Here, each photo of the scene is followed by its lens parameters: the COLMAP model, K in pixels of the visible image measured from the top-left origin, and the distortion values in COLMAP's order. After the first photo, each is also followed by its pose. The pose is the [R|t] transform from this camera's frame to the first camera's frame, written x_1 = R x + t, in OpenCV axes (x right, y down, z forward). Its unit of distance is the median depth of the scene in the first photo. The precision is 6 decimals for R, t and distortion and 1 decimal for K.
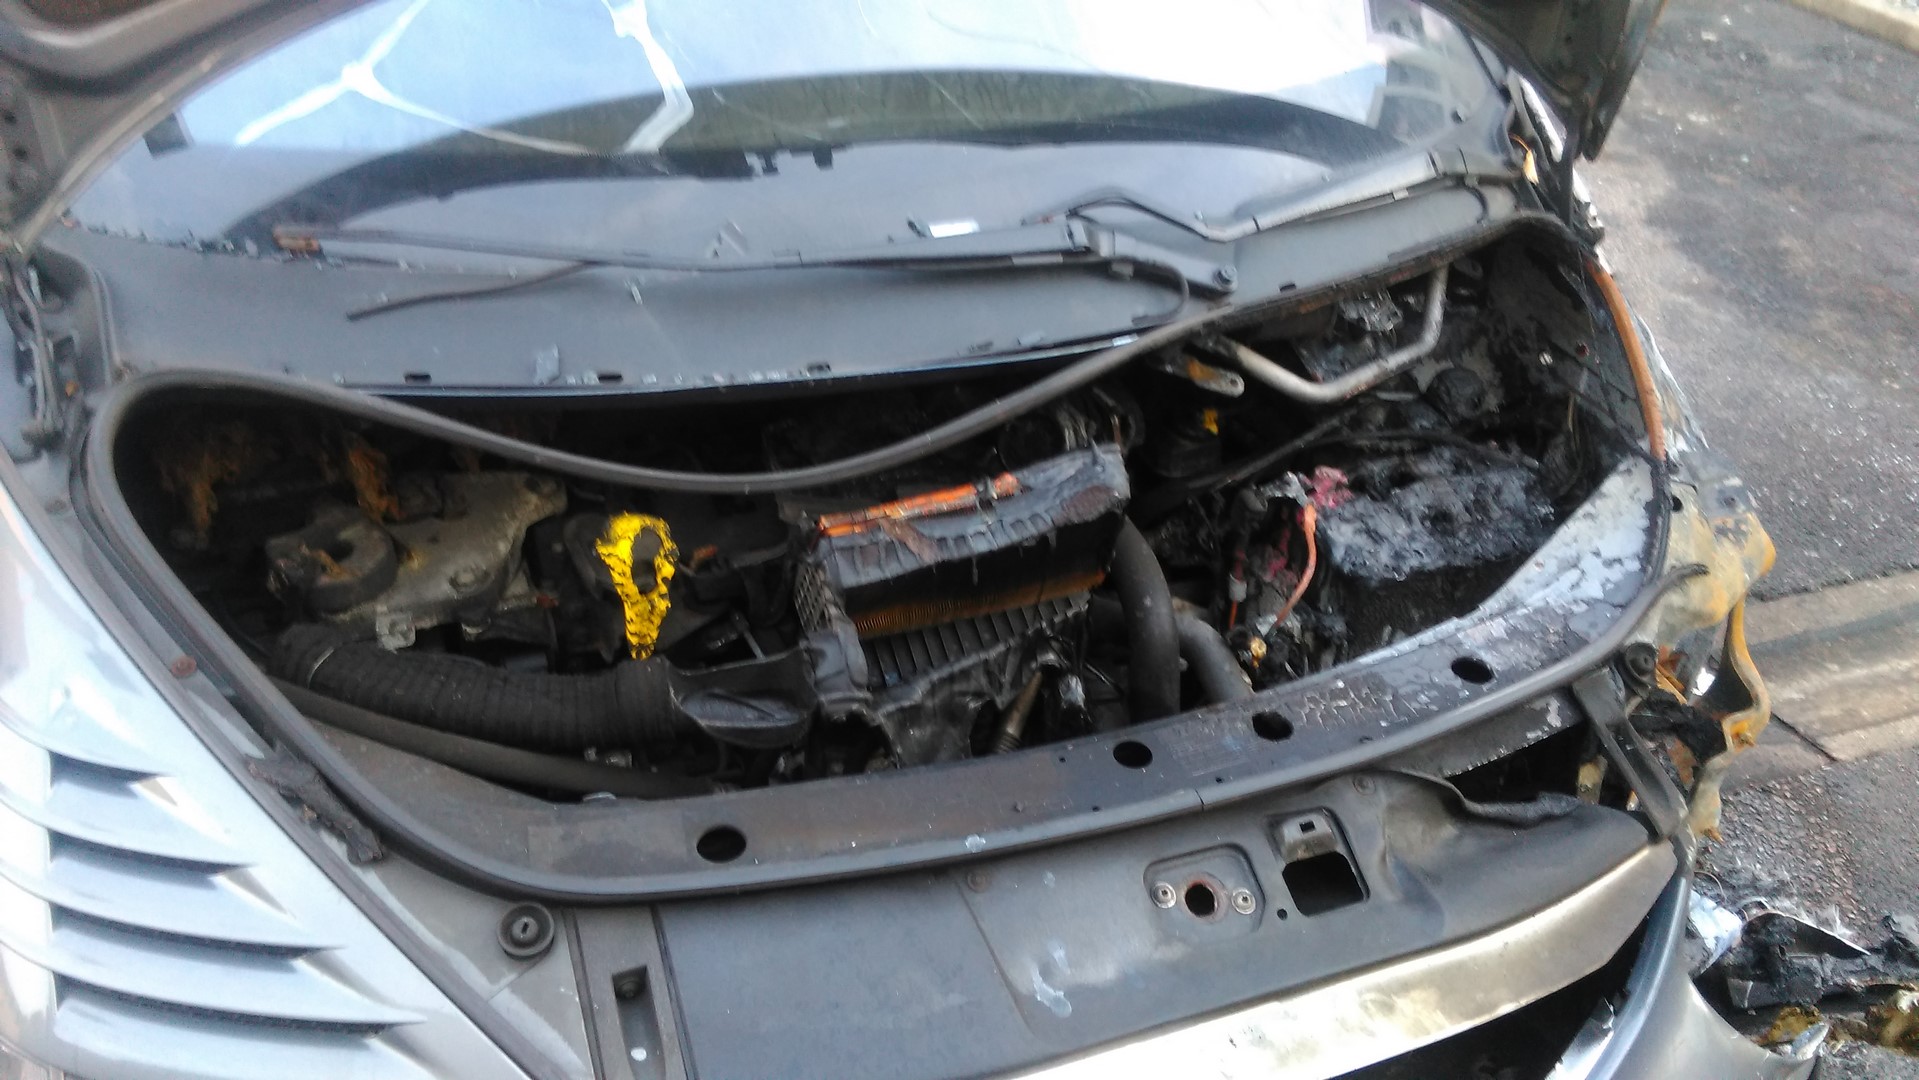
lens RADIAL K [[1563.9, 0, 979.1], [0, 1563.9, 530.5], [0, 0, 1]] dist [0.122140, -0.174822]
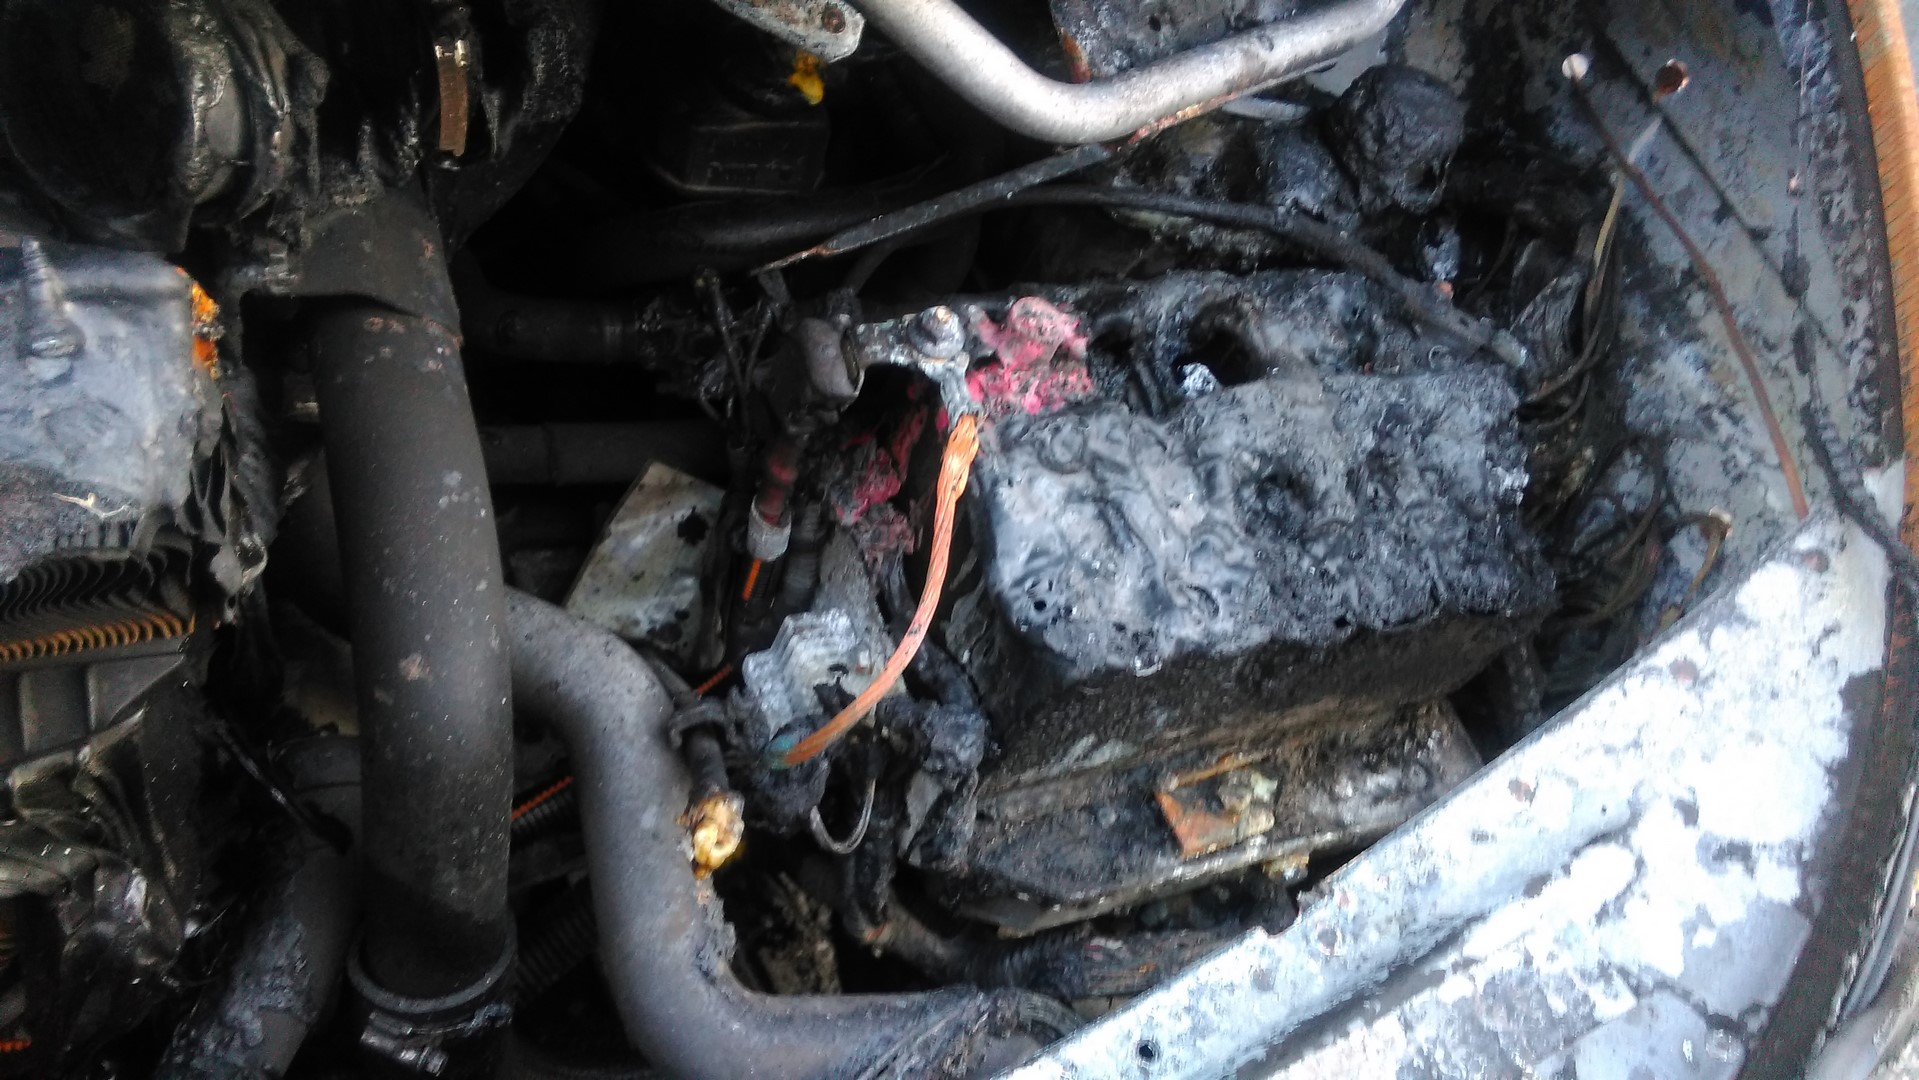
lens RADIAL K [[1563.9, 0, 979.1], [0, 1563.9, 530.5], [0, 0, 1]] dist [0.122140, -0.174822]
pose [[0.966952, 0.167786, 0.191969, 0.143861], [-0.221818, 0.924847, 0.308957, -0.103064], [-0.125703, -0.341328, 0.931501, 0.636266]]
